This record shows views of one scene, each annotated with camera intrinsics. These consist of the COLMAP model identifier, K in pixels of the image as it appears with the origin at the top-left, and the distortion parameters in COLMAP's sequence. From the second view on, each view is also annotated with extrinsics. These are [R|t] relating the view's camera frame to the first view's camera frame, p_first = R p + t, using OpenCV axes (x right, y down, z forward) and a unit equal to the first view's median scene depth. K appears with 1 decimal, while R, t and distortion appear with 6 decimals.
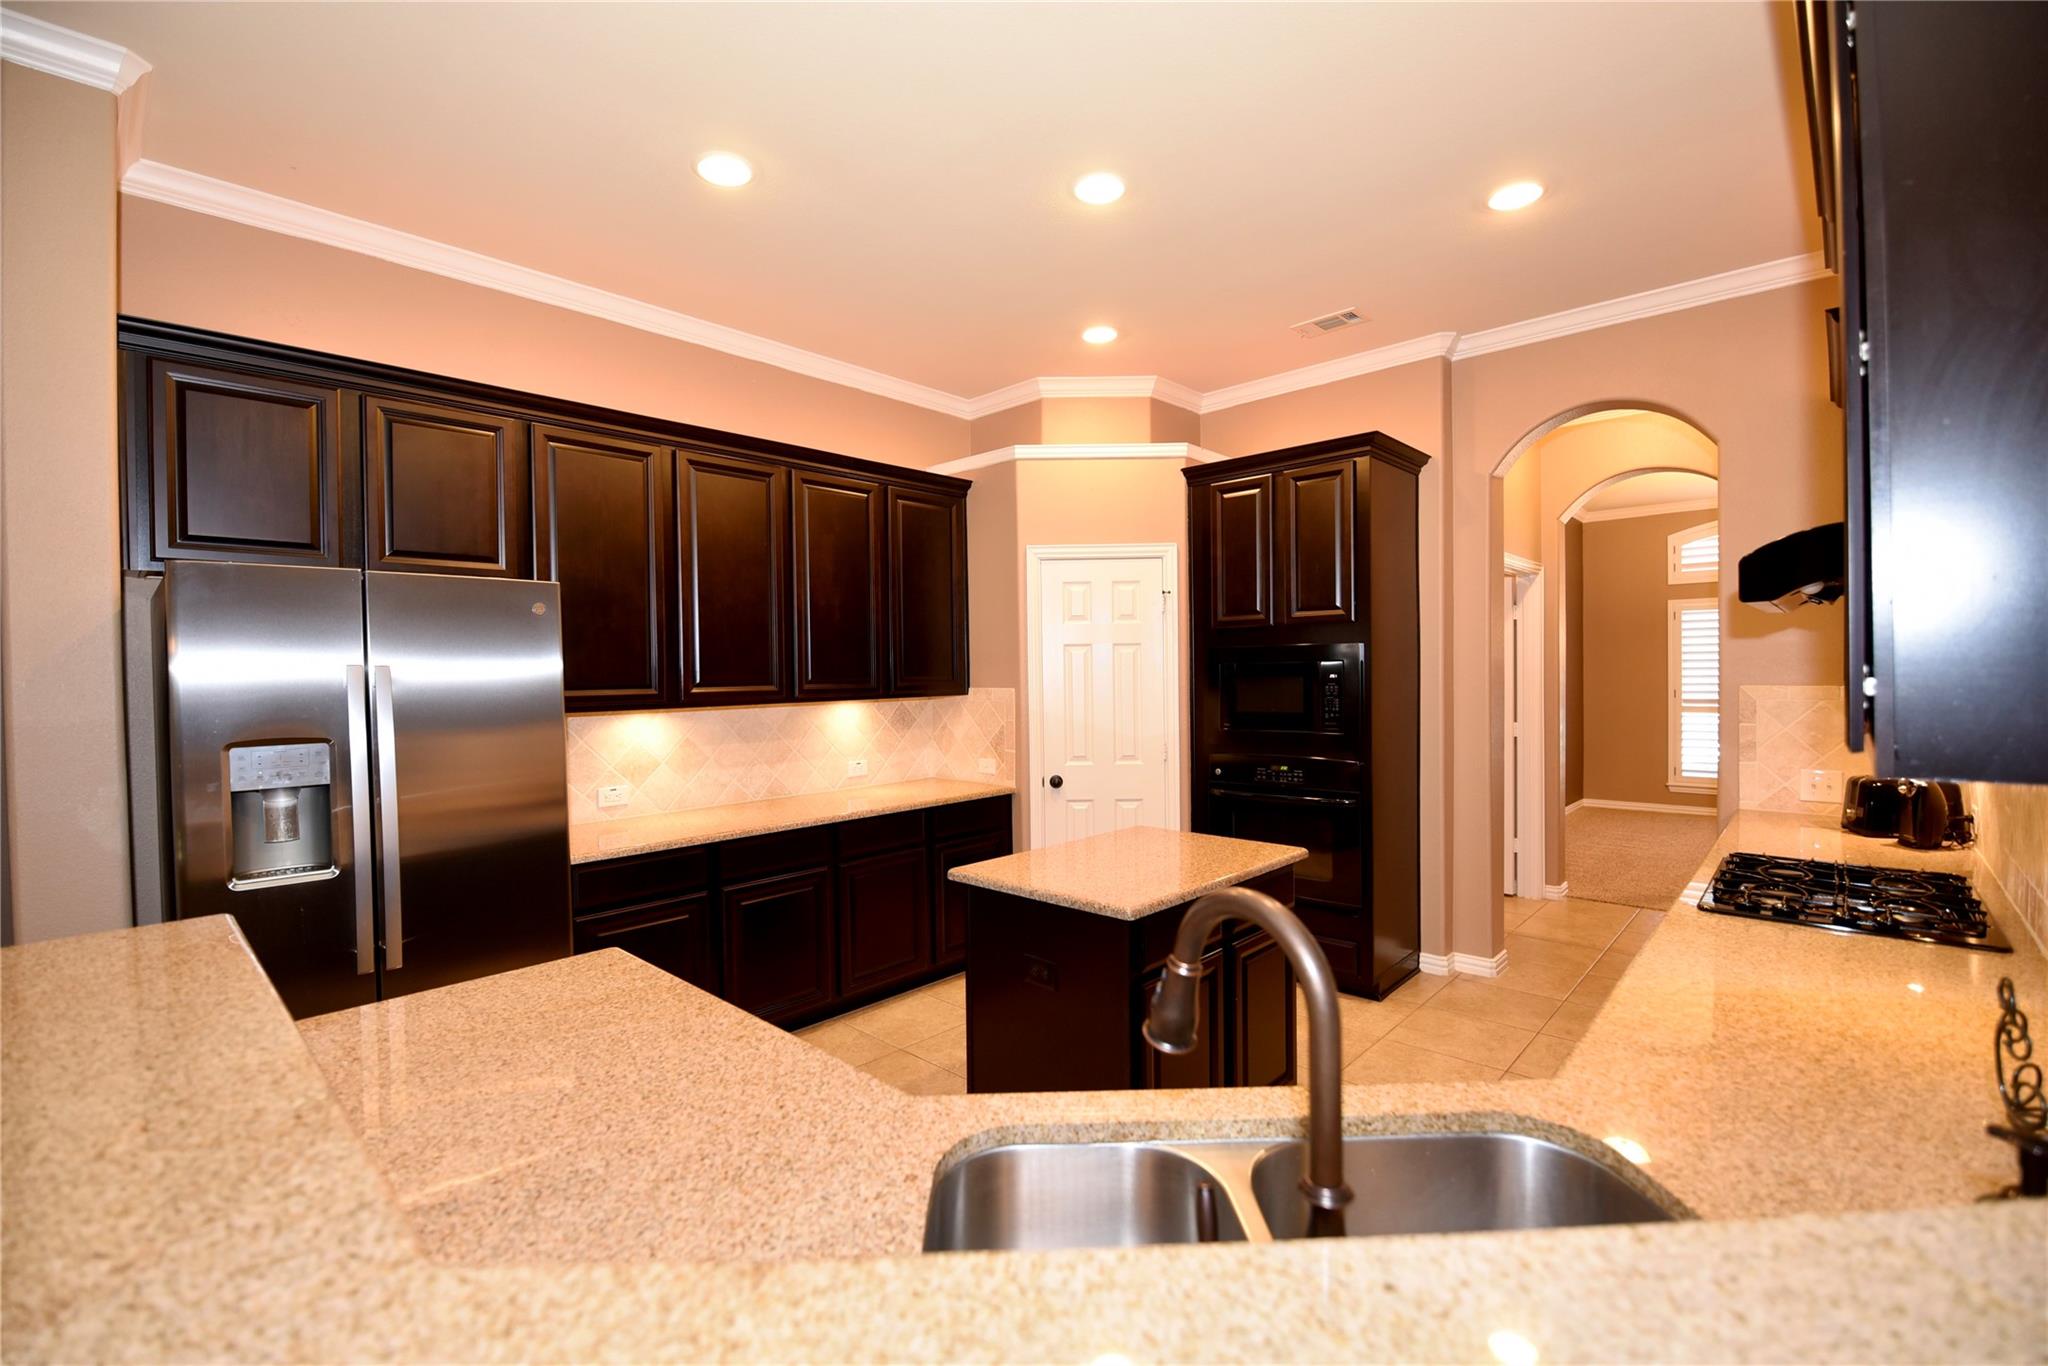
lens RADIAL K [[888.9, 0, 1016.8], [0, 888.9, 678.9], [0, 0, 1]] dist [-0.012019, -0.000833]
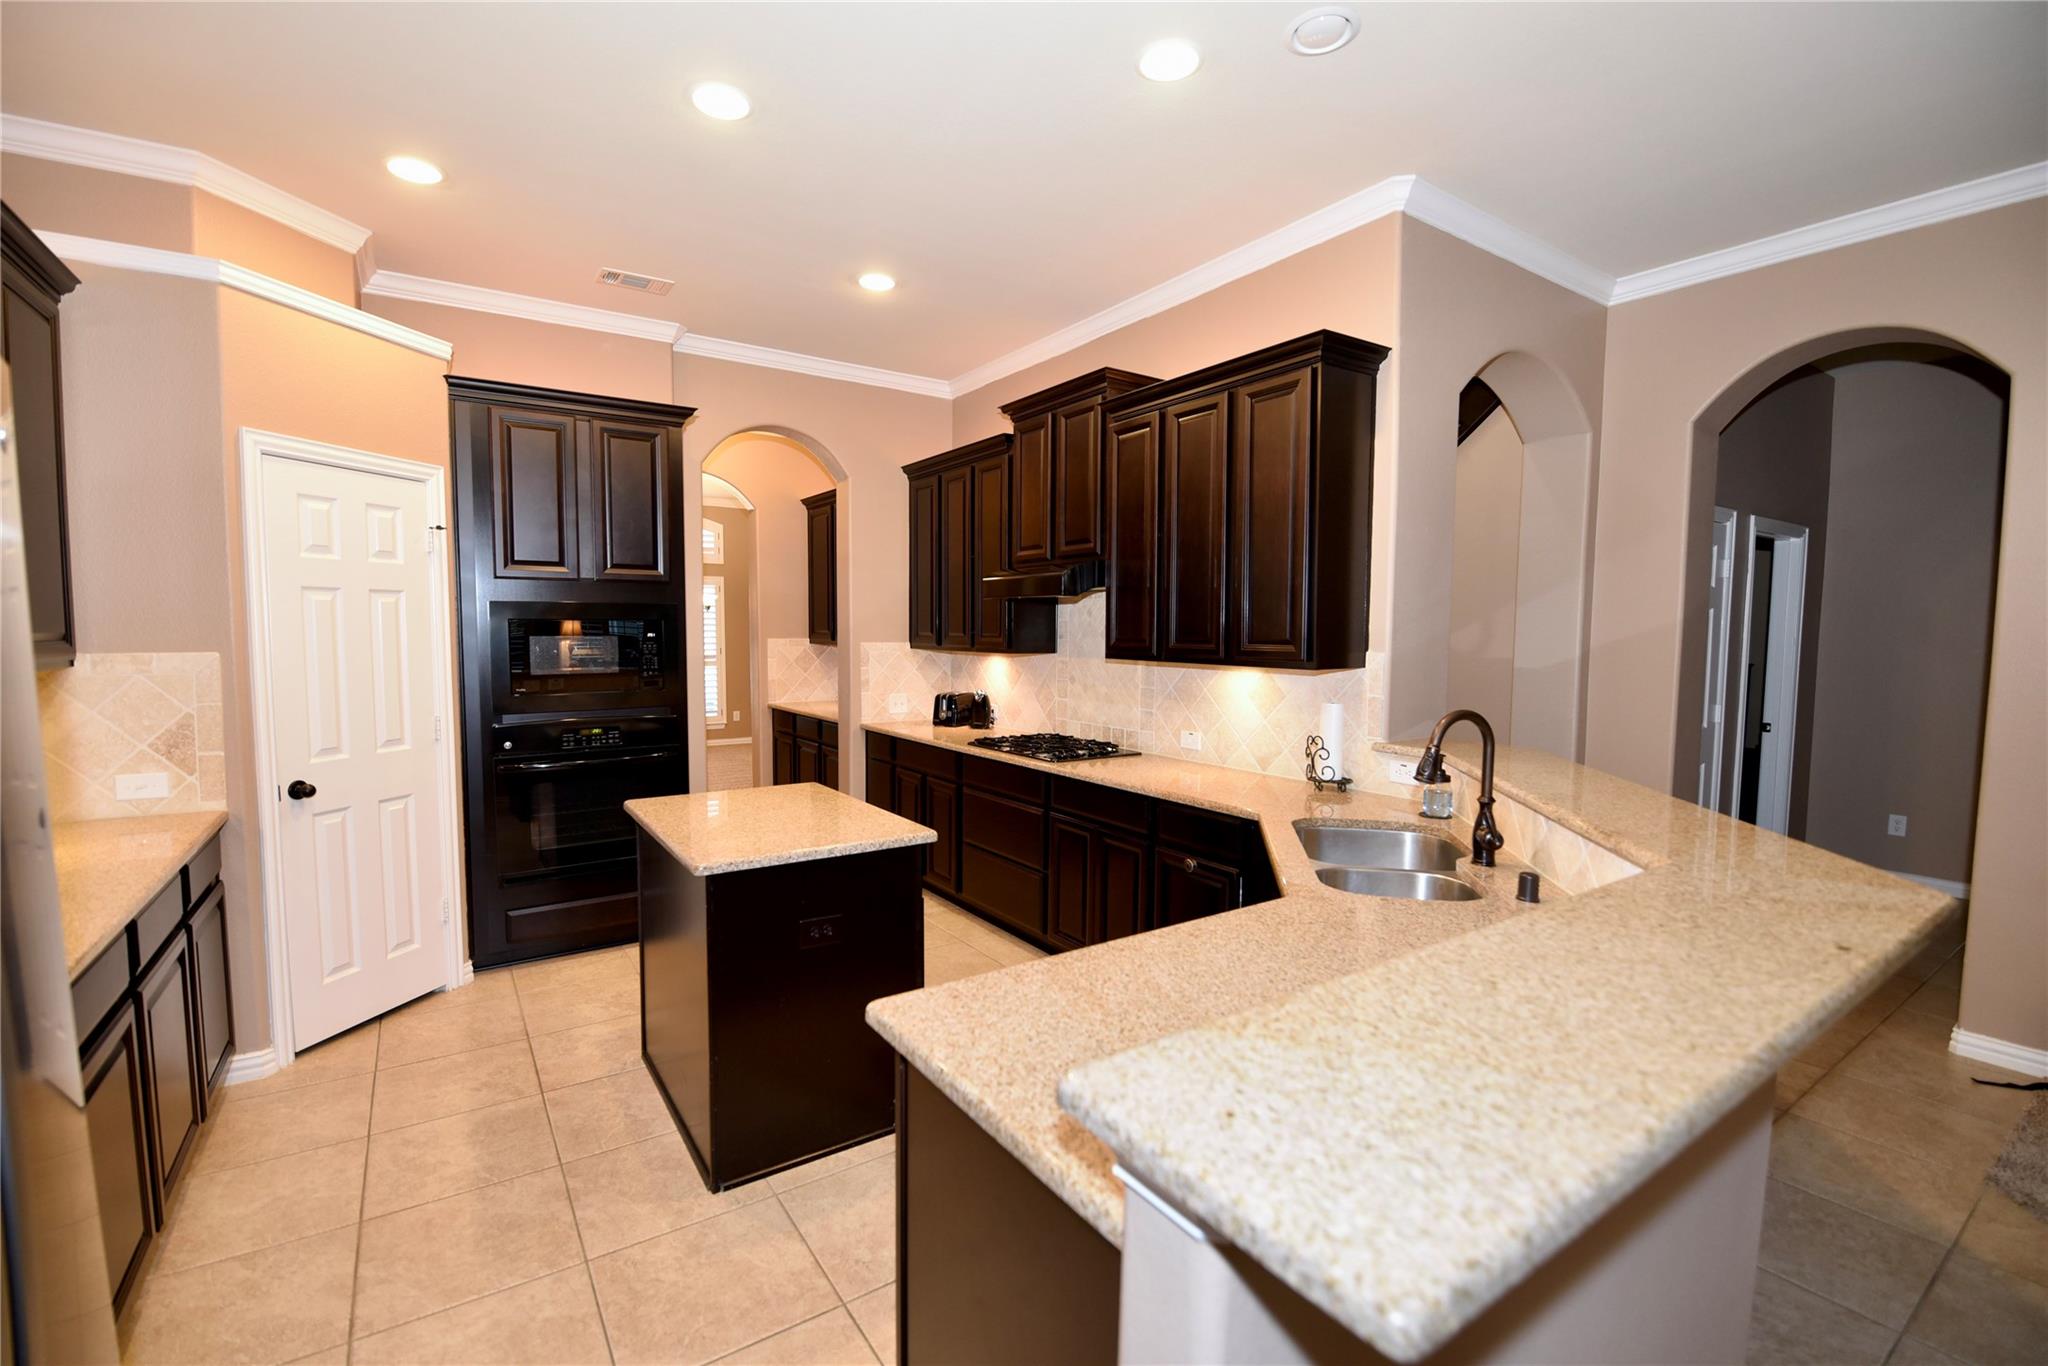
lens RADIAL K [[888.9, 0, 1018.9], [0, 888.9, 685.3], [0, 0, 1]] dist [-0.012019, -0.000833]
pose [[0.210181, -0.048625, 0.976453, -0.505473], [0.004109, 0.998798, 0.048853, 0.005501], [-0.977654, -0.006256, 0.210128, 0.331982]]
